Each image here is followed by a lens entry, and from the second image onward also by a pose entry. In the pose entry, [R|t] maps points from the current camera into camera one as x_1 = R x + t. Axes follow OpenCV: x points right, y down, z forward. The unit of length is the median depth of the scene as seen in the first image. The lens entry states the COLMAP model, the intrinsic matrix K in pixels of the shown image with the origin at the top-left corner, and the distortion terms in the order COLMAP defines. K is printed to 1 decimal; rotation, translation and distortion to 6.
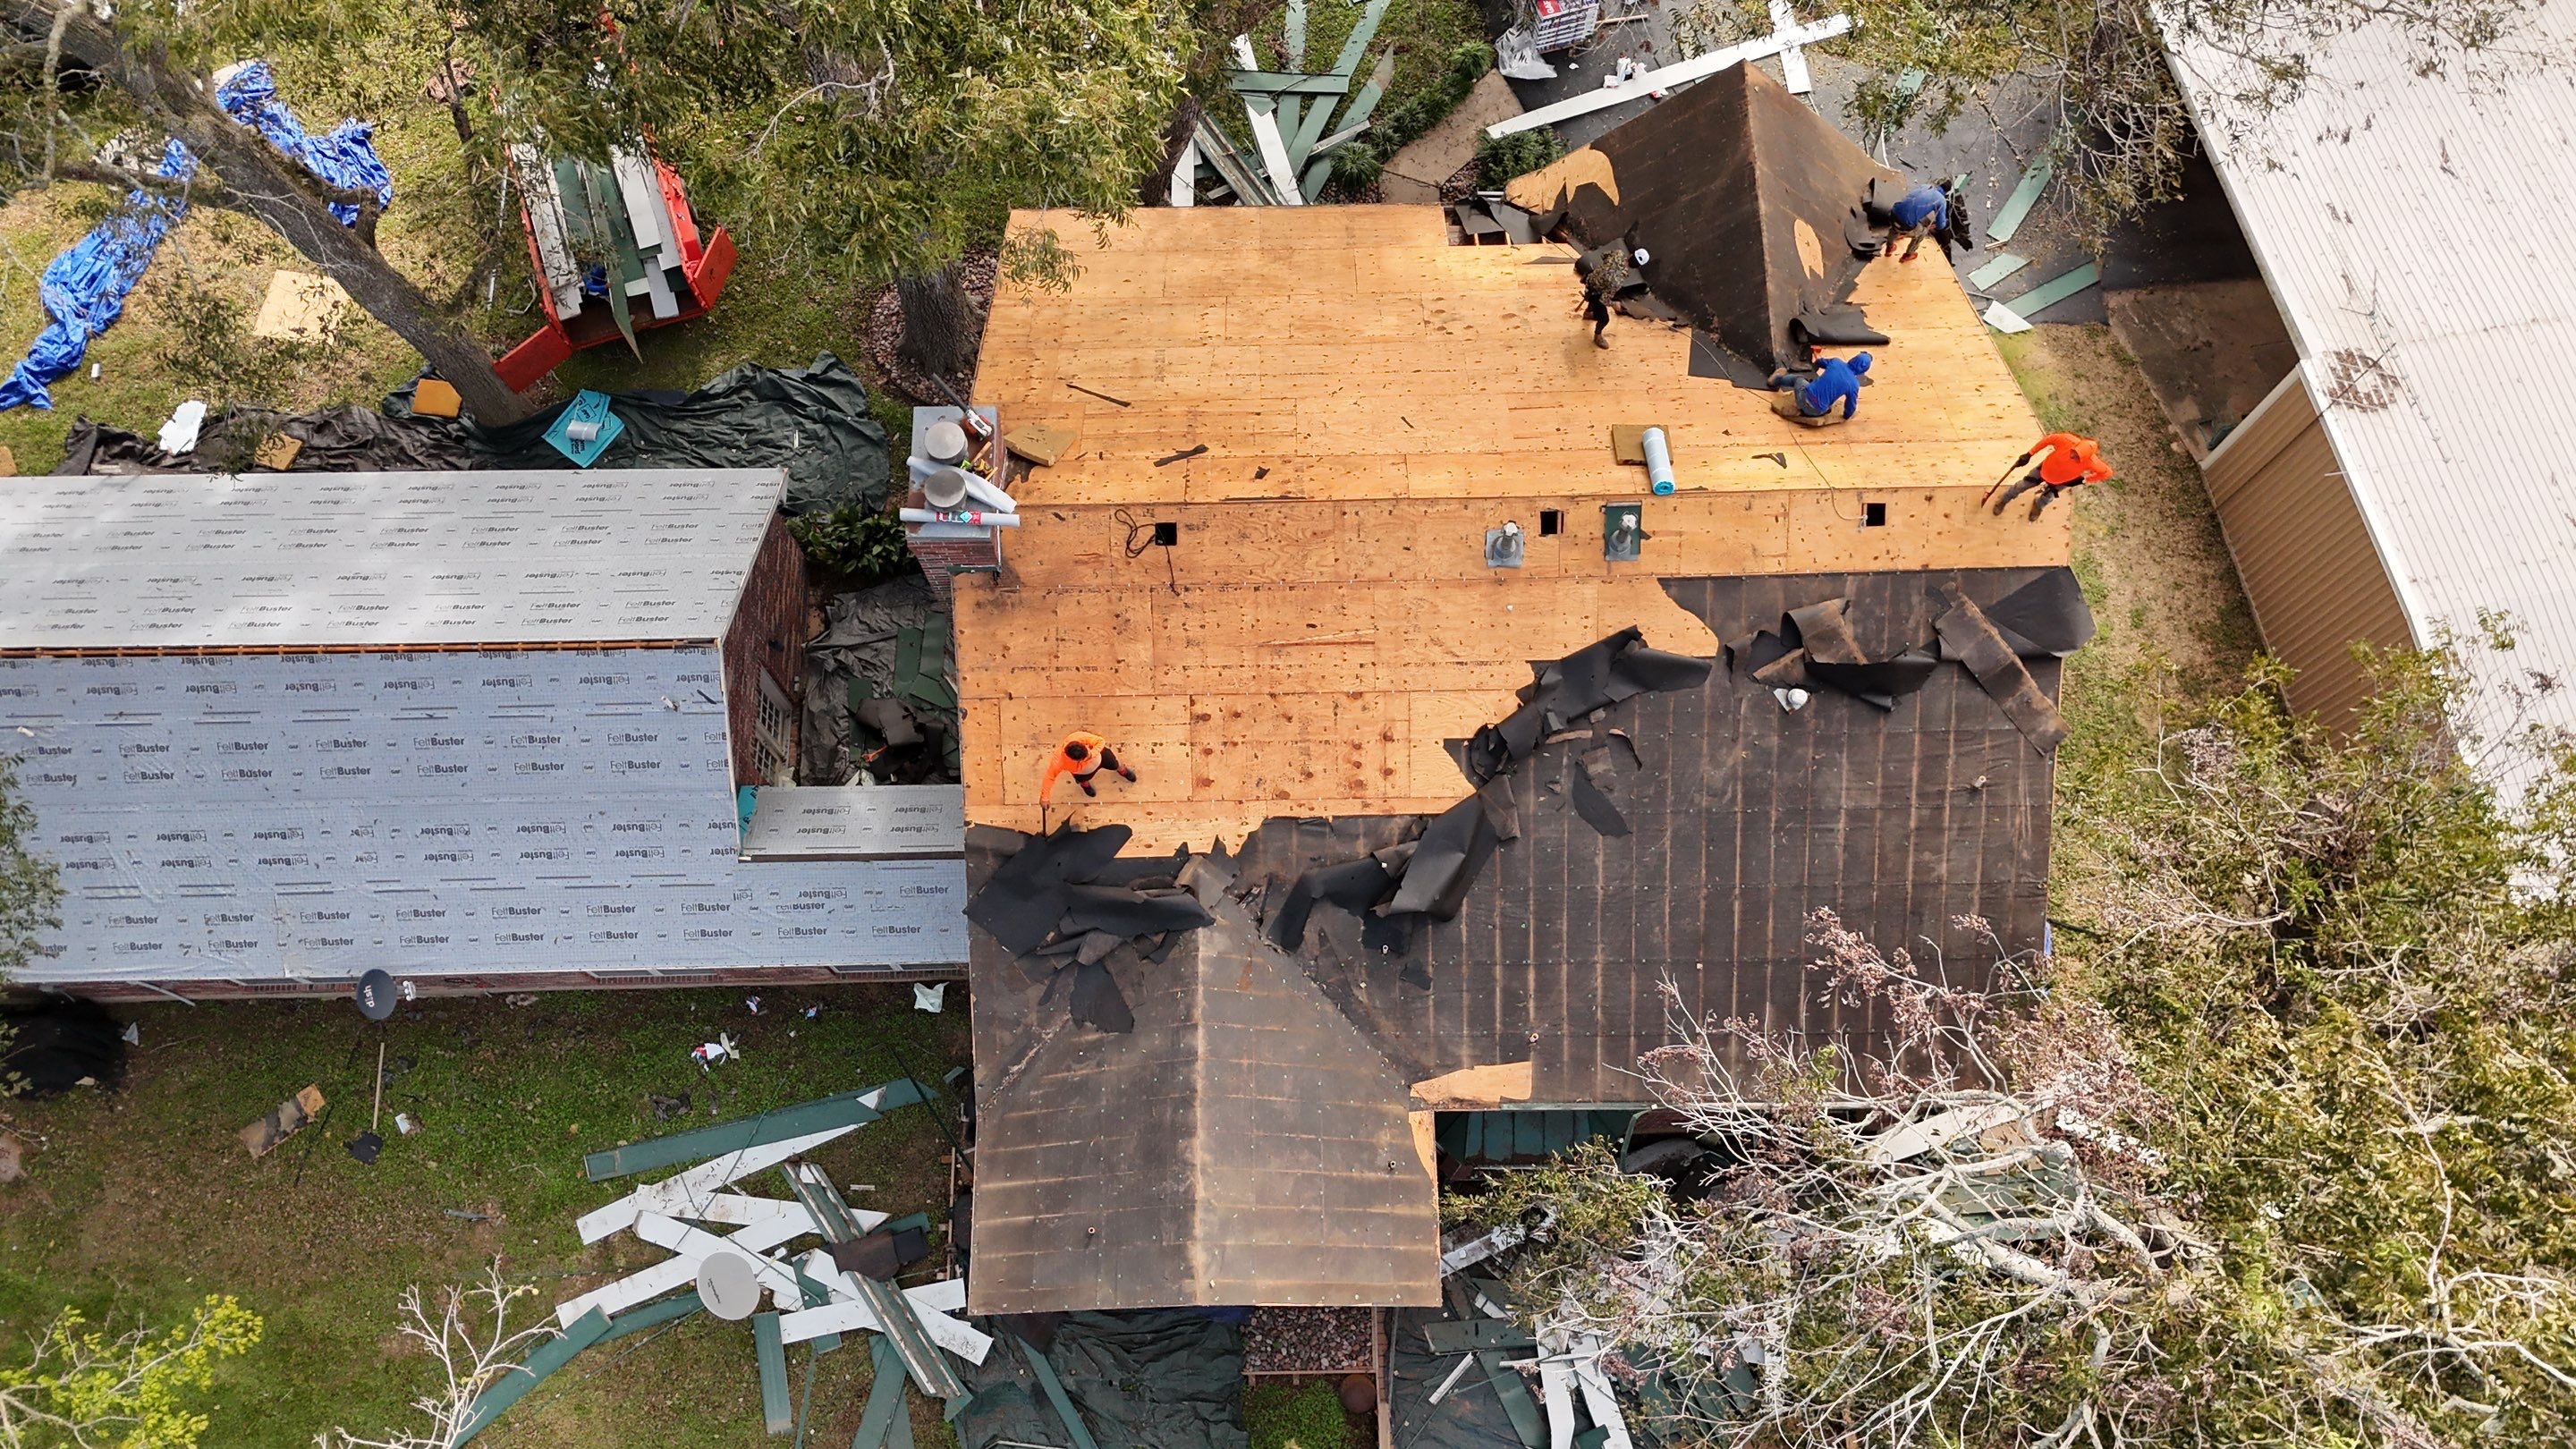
lens RADIAL K [[1902.0, 0, 1288.0], [0, 1902.0, 724.5], [0, 0, 1]] dist [0.006256, 0.002660]
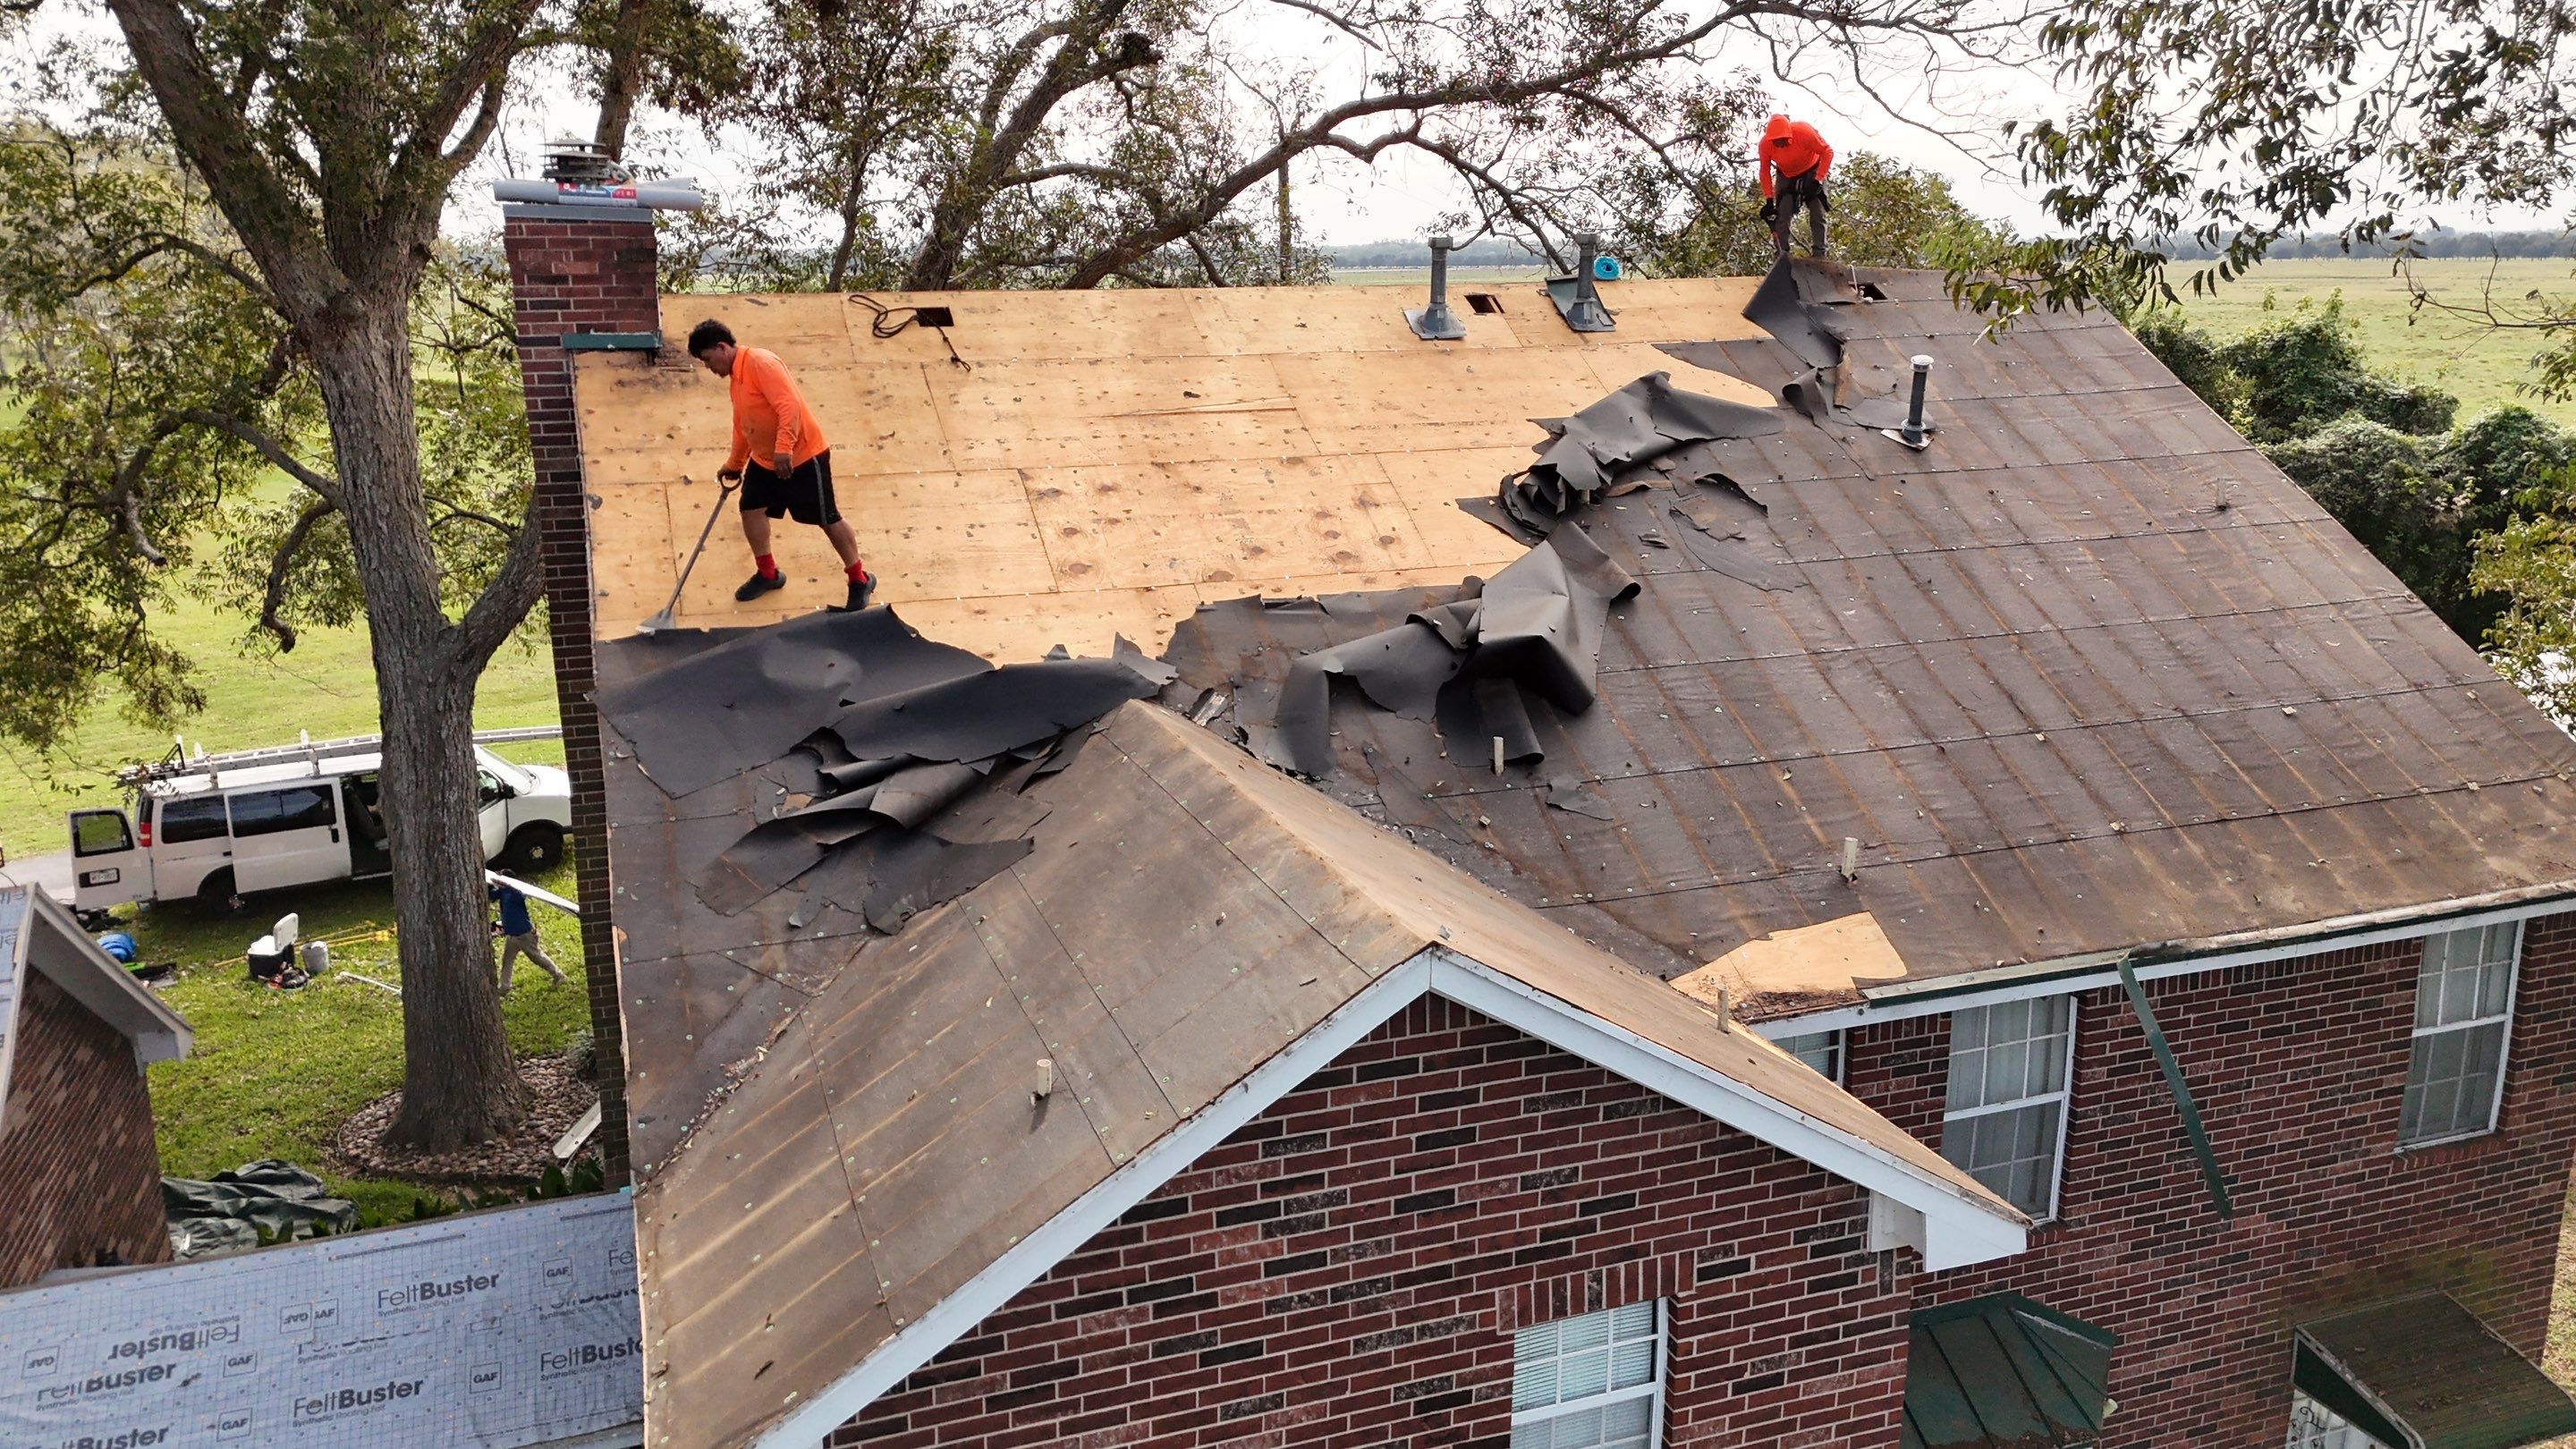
lens RADIAL K [[1902.0, 0, 1288.0], [0, 1902.0, 724.5], [0, 0, 1]] dist [0.006256, 0.002660]
pose [[0.945569, -0.073490, 0.317015, -0.158545], [0.302774, 0.555741, -0.774261, 0.483698], [-0.119278, 0.828101, 0.547742, 0.733059]]
